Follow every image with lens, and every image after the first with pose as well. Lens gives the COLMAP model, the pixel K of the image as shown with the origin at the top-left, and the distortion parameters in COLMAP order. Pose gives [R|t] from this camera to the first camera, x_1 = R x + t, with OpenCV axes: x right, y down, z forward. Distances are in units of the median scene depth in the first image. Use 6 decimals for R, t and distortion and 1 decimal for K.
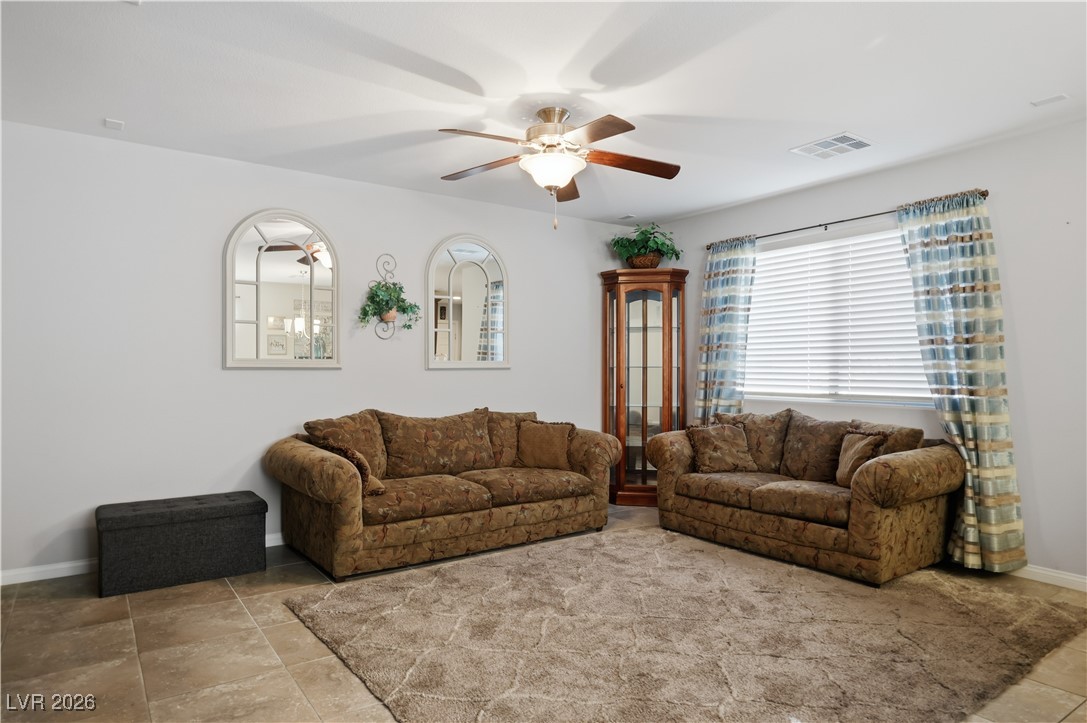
lens RADIAL K [[668.0, 0, 543.5], [0, 668.0, 361.5], [0, 0, 1]] dist [0.002120, 0.000274]
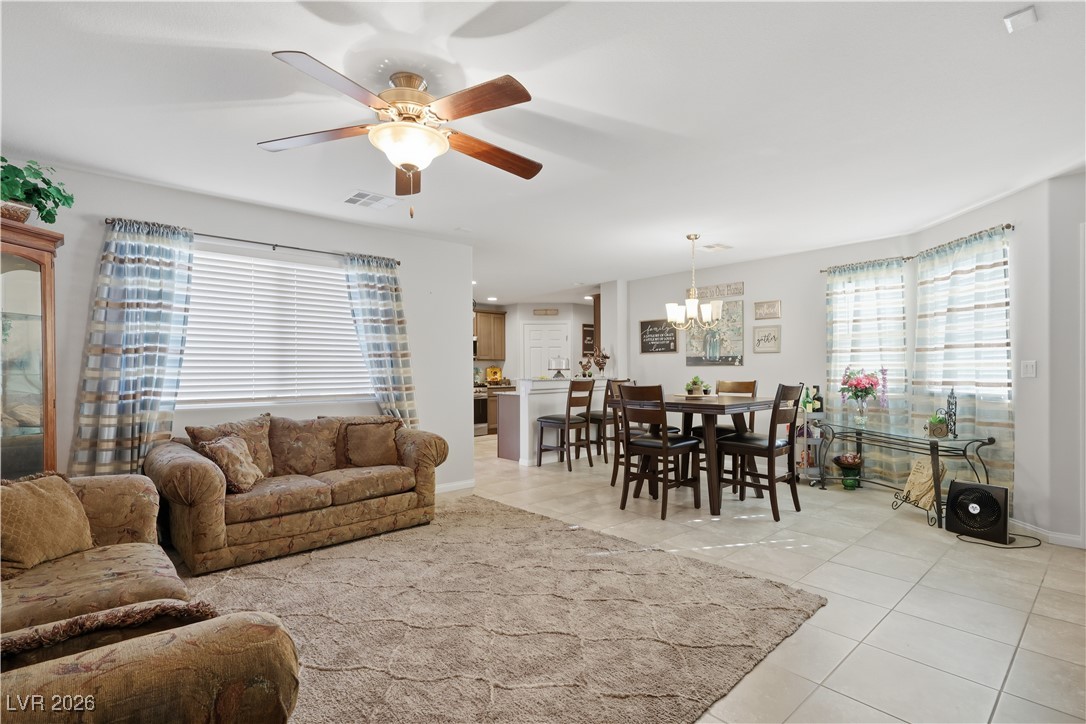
lens RADIAL K [[516.2, 0, 543.0], [0, 516.2, 362.0], [0, 0, 1]] dist [-0.003018, 0.000015]
pose [[-0.127874, 0.014287, 0.991687, -0.563358], [-0.007564, 0.999853, -0.015380, -0.000556], [-0.991762, -0.009468, -0.127747, 0.771287]]
